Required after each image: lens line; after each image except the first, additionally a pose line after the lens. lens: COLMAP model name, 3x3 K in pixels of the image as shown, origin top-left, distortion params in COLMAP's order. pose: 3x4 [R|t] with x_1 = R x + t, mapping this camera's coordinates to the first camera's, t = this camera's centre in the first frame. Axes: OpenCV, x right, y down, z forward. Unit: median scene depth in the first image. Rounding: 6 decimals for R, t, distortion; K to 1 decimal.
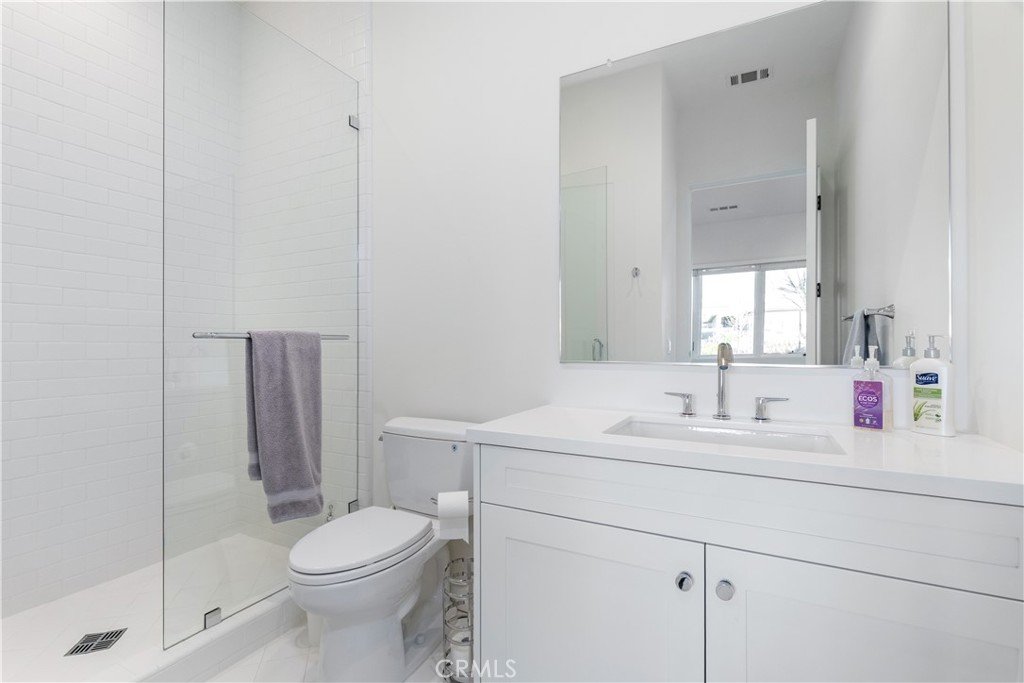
lens RADIAL K [[467.0, 0, 514.4], [0, 467.0, 341.8], [0, 0, 1]] dist [-0.001424, 0.000172]
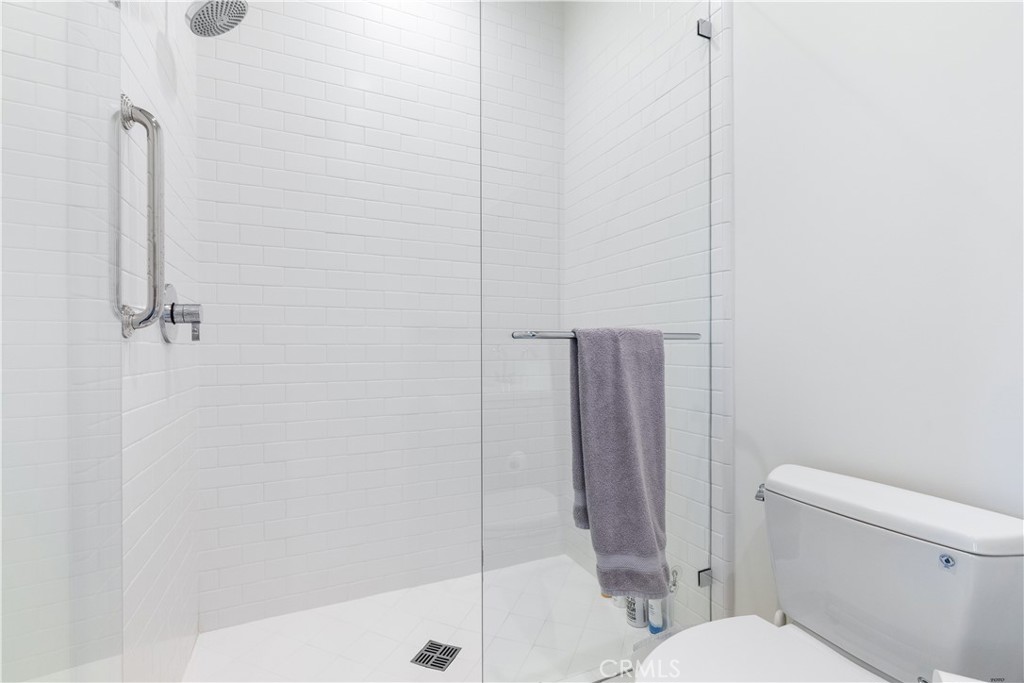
lens RADIAL K [[467.0, 0, 513.6], [0, 467.0, 343.7], [0, 0, 1]] dist [-0.001424, 0.000172]
pose [[0.800638, -0.002342, -0.599144, -0.189063], [0.003766, 0.999992, 0.001123, -0.000370], [0.599137, -0.003155, 0.800641, 0.327779]]
